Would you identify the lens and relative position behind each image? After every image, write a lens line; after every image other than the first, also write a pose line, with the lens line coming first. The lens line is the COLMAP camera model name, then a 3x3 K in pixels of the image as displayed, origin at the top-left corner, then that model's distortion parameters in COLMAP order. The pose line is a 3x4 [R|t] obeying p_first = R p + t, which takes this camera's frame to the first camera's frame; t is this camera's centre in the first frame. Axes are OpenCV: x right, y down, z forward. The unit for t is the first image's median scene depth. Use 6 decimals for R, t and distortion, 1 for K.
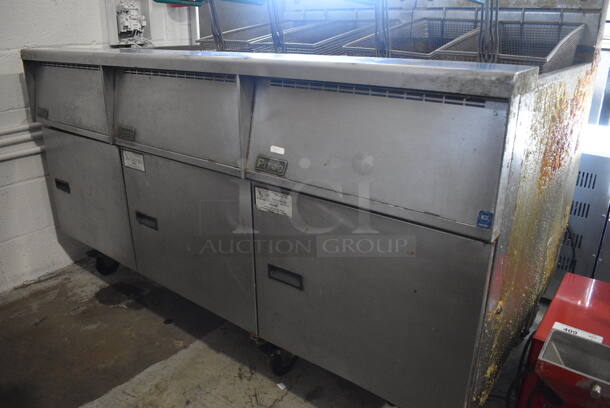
lens RADIAL K [[481.8, 0, 305.0], [0, 481.8, 204.0], [0, 0, 1]] dist [-0.086567, -0.005037]
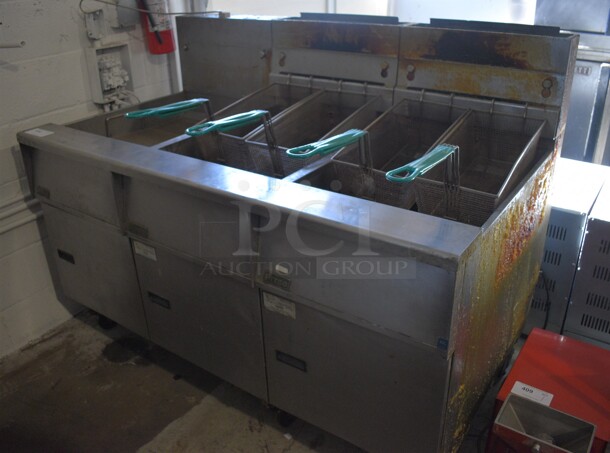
lens RADIAL K [[553.6, 0, 311.7], [0, 553.6, 225.5], [0, 0, 1]] dist [-0.094826, 0.004313]
pose [[0.998011, -0.046971, 0.042037, -0.020702], [0.043116, 0.995159, 0.088321, -0.200654], [-0.045982, -0.086332, 0.995205, -0.227489]]
